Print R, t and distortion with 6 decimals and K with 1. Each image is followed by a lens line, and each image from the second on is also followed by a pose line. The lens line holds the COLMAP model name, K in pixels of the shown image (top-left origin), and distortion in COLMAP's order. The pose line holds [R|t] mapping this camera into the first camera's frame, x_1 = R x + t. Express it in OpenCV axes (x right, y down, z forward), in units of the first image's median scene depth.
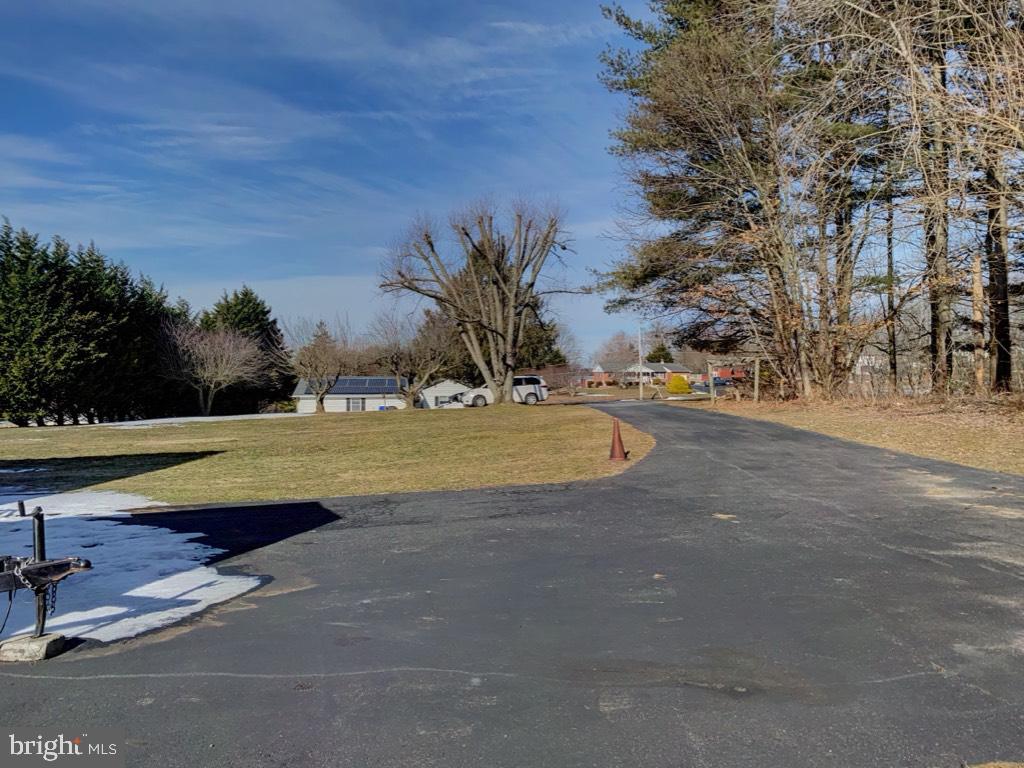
lens RADIAL K [[783.0, 0, 514.0], [0, 783.0, 384.4], [0, 0, 1]] dist [0.050984, -0.019220]
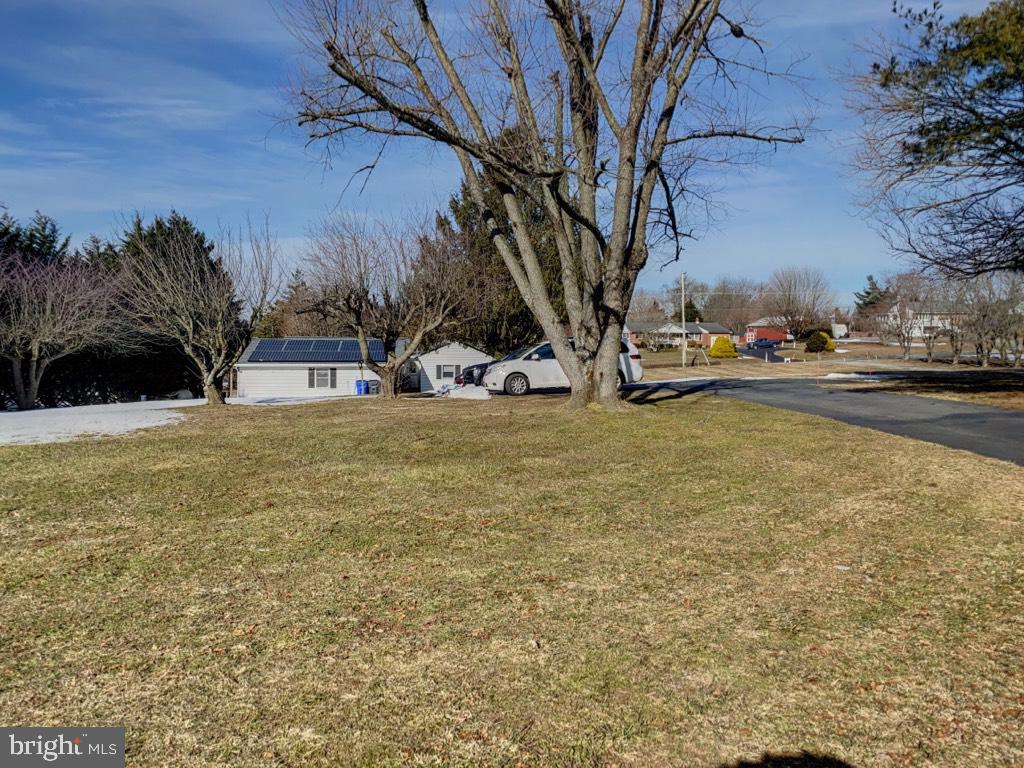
lens RADIAL K [[783.0, 0, 510.2], [0, 783.0, 384.5], [0, 0, 1]] dist [0.050984, -0.019220]
pose [[0.999955, 0.003776, -0.008685, -0.041173], [-0.003336, 0.998738, 0.050119, -0.004623], [0.008863, -0.050088, 0.998705, 0.433524]]
